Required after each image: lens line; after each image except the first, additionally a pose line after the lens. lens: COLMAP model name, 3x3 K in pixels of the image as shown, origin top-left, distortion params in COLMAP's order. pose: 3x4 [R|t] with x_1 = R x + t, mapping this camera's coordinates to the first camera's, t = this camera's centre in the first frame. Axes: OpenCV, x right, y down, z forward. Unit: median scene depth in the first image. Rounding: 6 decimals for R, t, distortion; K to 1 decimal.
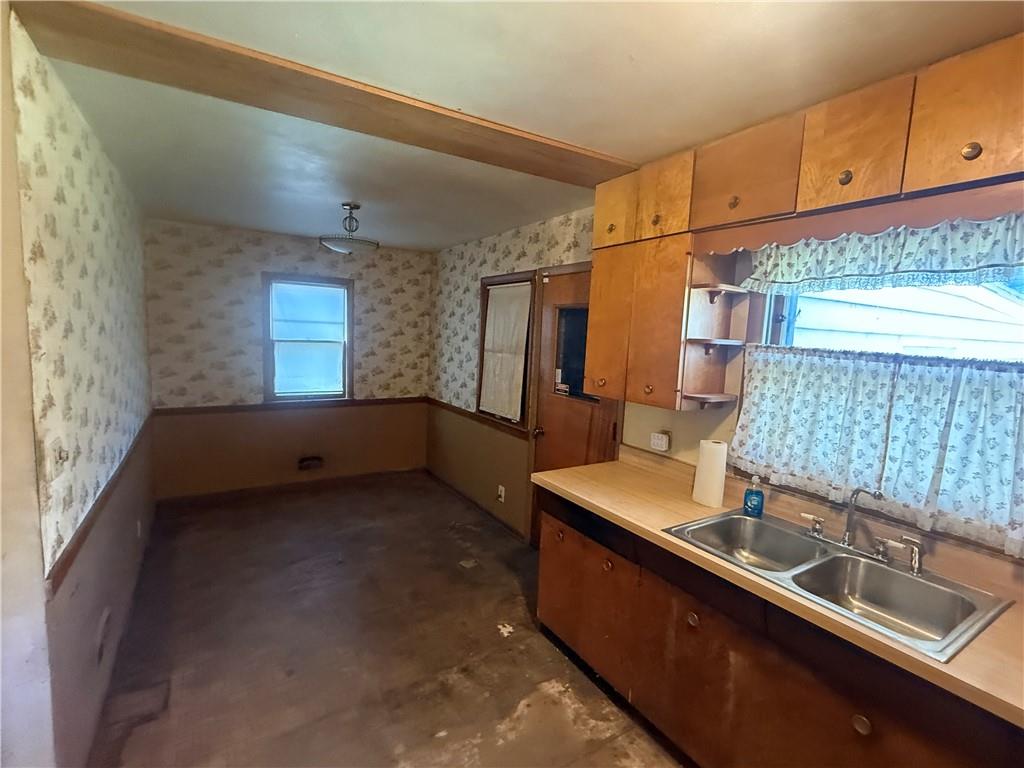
lens RADIAL K [[476.5, 0, 508.0], [0, 476.5, 386.4], [0, 0, 1]] dist [-0.003149, 0.000191]
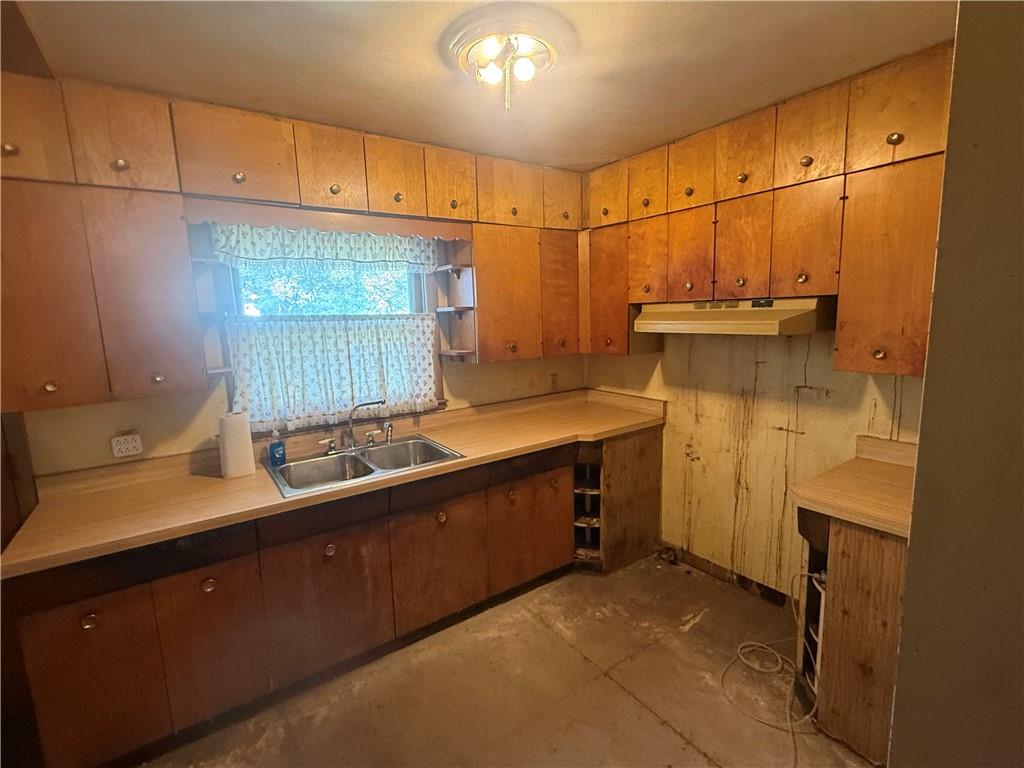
lens RADIAL K [[476.5, 0, 509.8], [0, 476.5, 381.8], [0, 0, 1]] dist [-0.003149, 0.000191]
pose [[-0.059021, -0.186098, 0.980757, -0.637574], [0.141035, 0.971060, 0.192746, -0.067604], [-0.988244, 0.149697, -0.031066, 0.485677]]
